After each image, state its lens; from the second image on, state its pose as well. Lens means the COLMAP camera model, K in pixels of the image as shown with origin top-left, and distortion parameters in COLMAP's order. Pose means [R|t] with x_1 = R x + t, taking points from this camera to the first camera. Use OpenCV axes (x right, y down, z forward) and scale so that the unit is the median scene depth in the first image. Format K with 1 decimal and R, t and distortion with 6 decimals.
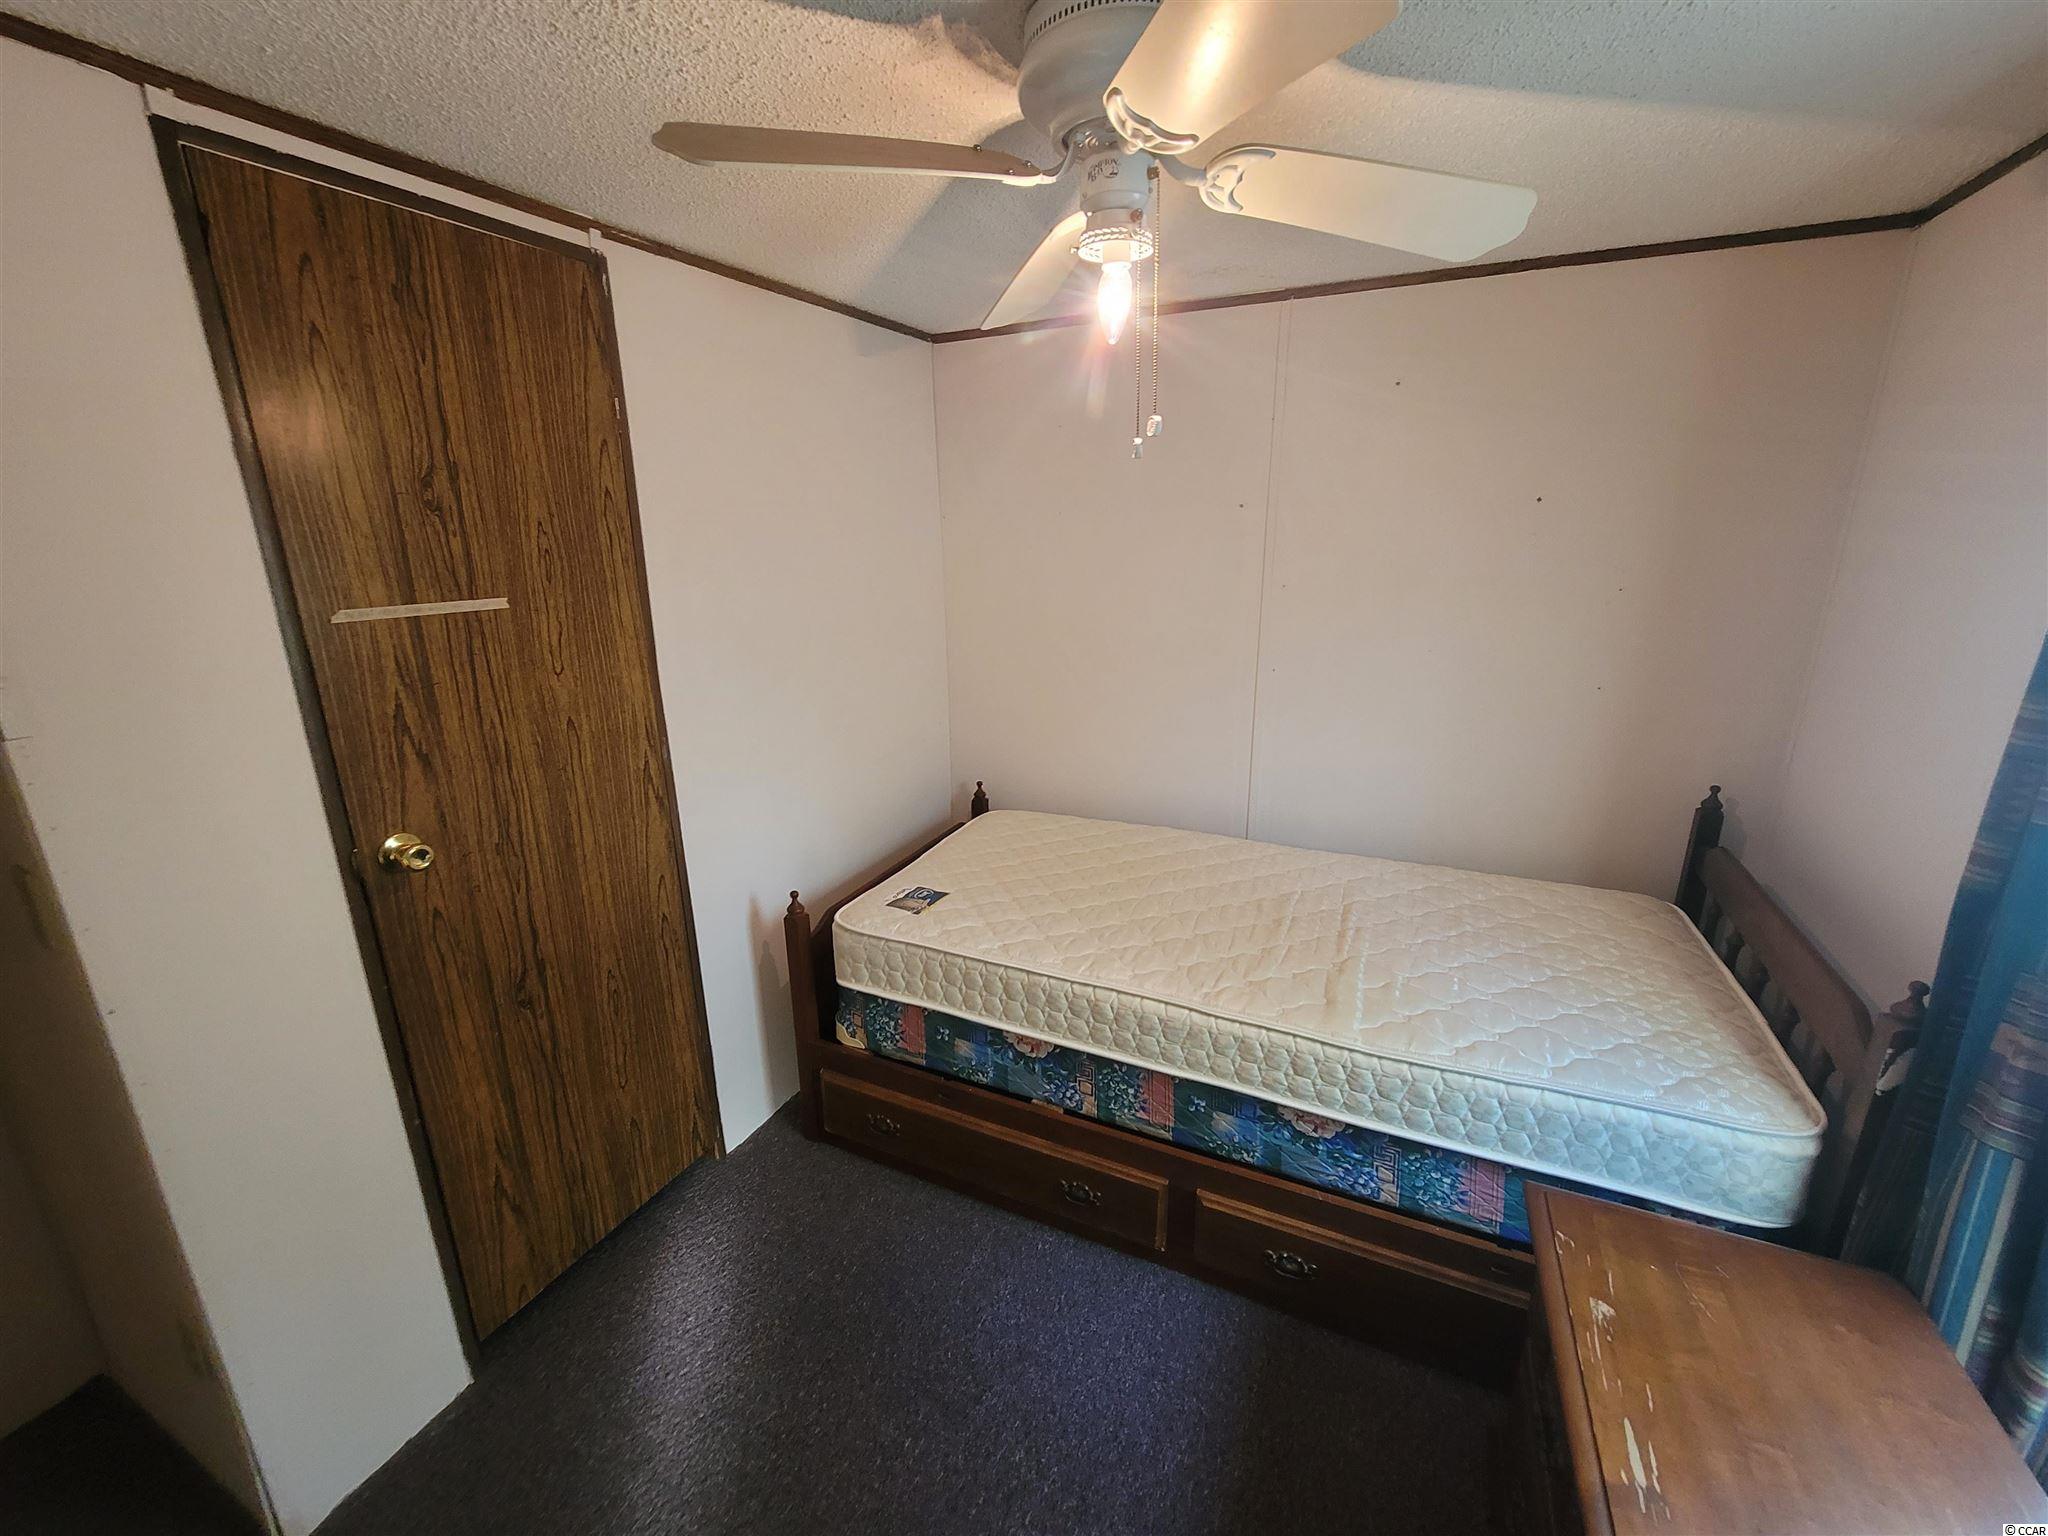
lens RADIAL K [[838.7, 0, 1007.6], [0, 838.7, 760.9], [0, 0, 1]] dist [-0.005259, -0.000077]
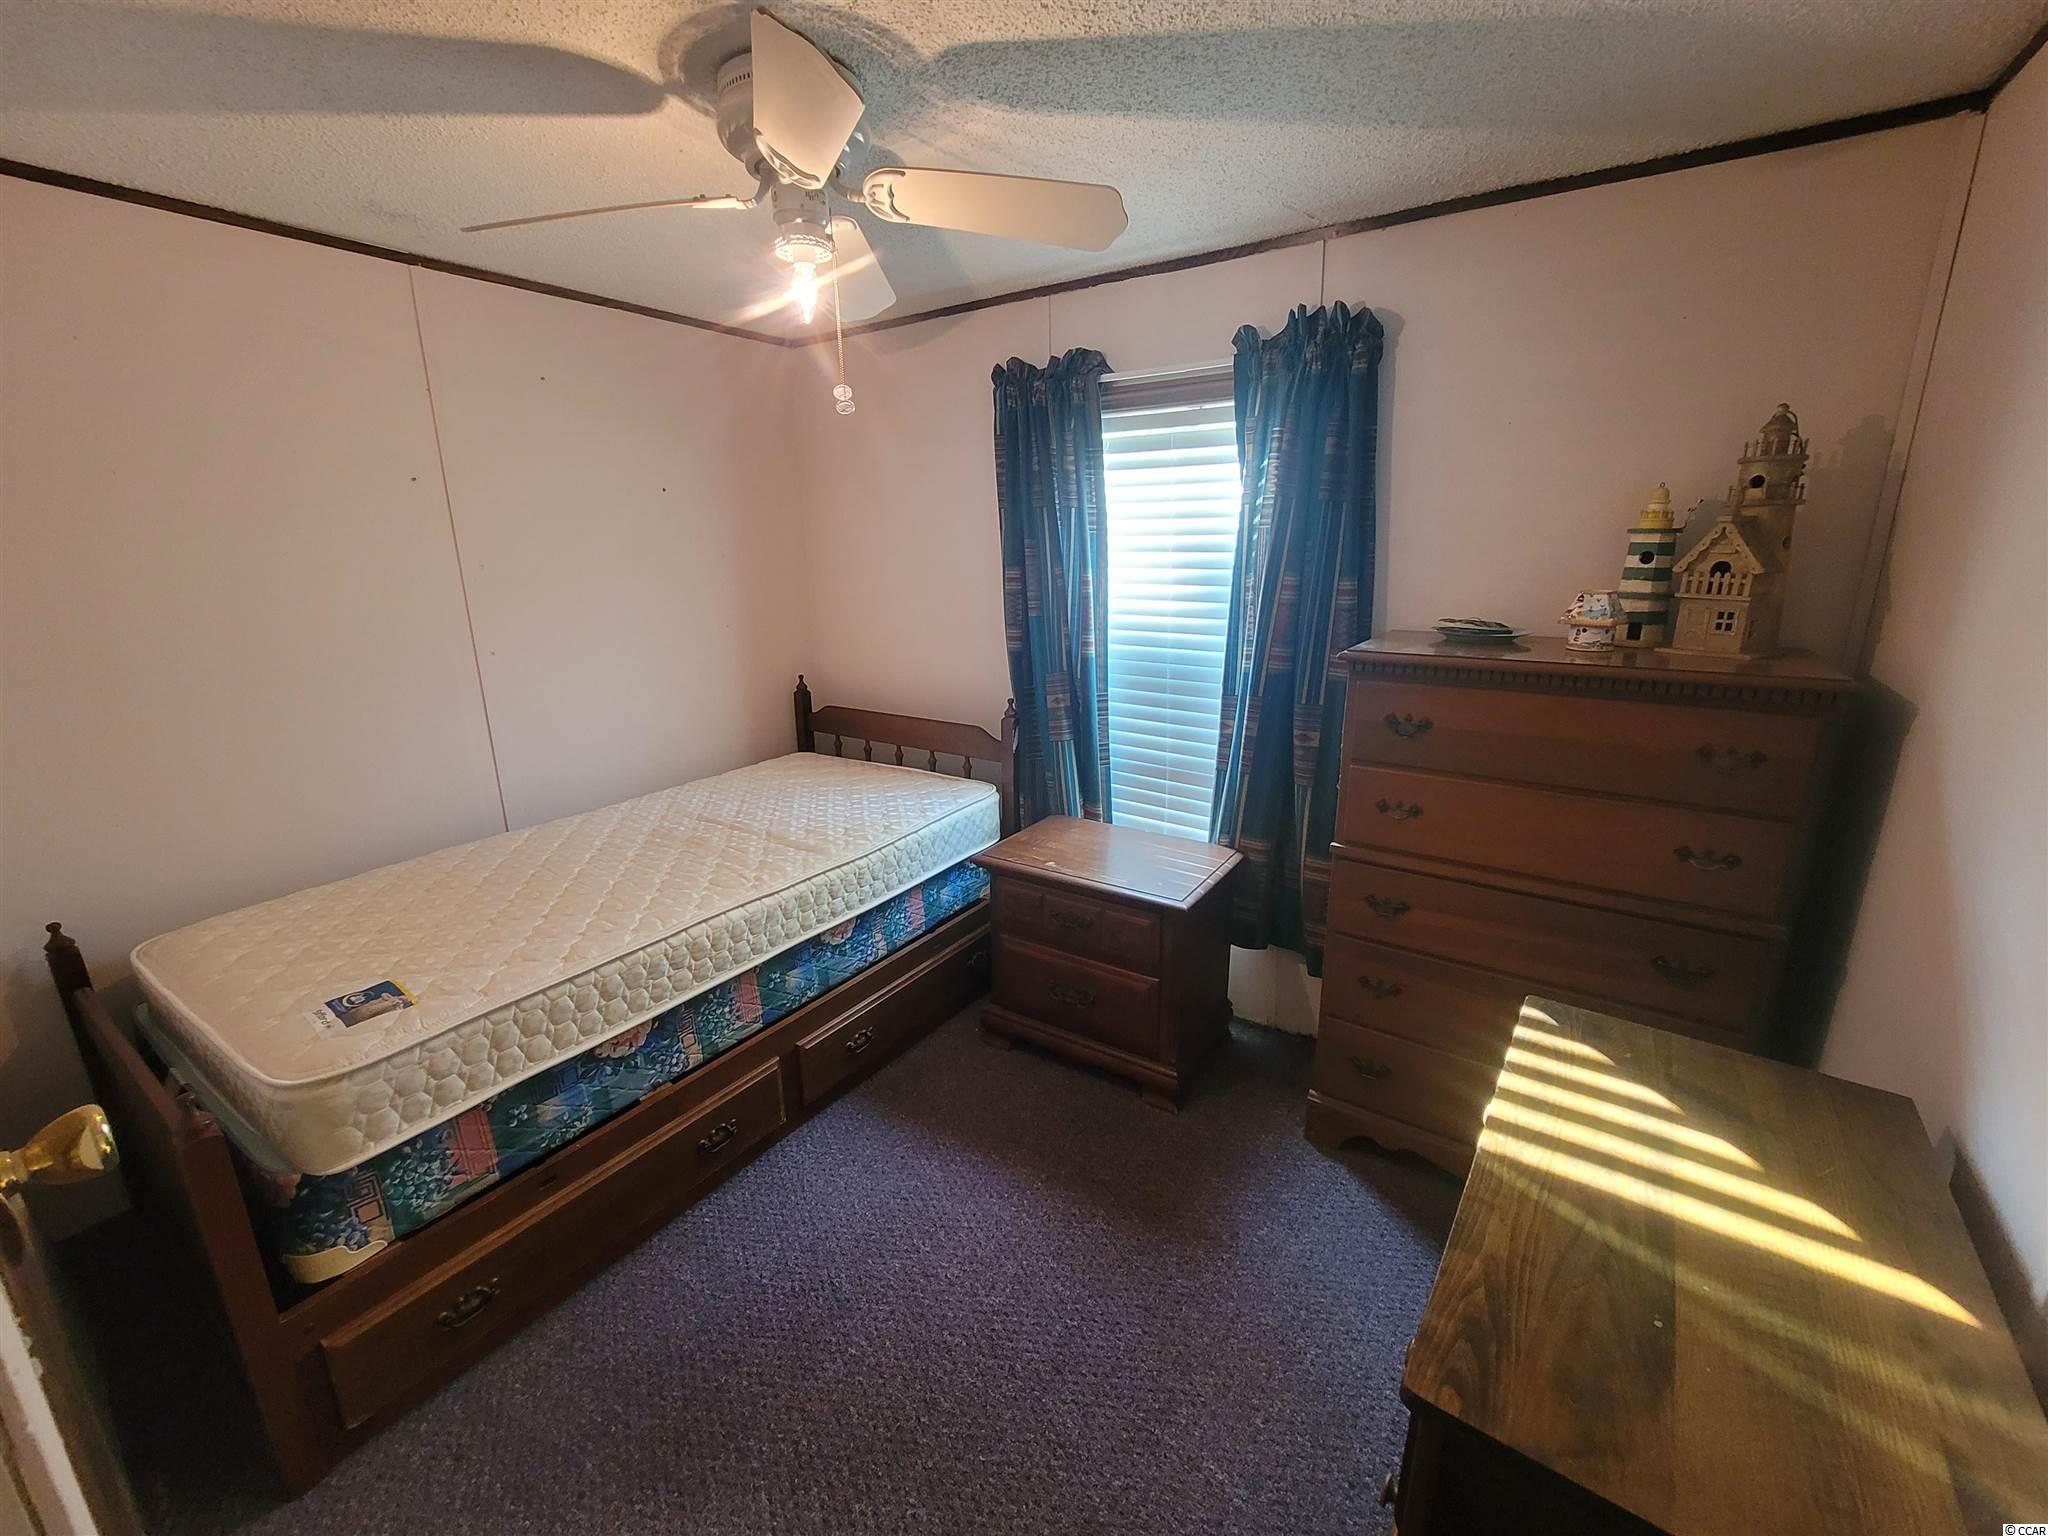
lens RADIAL K [[838.7, 0, 1007.5], [0, 838.7, 765.8], [0, 0, 1]] dist [-0.005259, -0.000077]
pose [[0.162228, -0.245016, 0.955850, -0.742548], [0.283208, 0.939489, 0.192756, -0.003361], [-0.945238, 0.239434, 0.221801, 0.348085]]
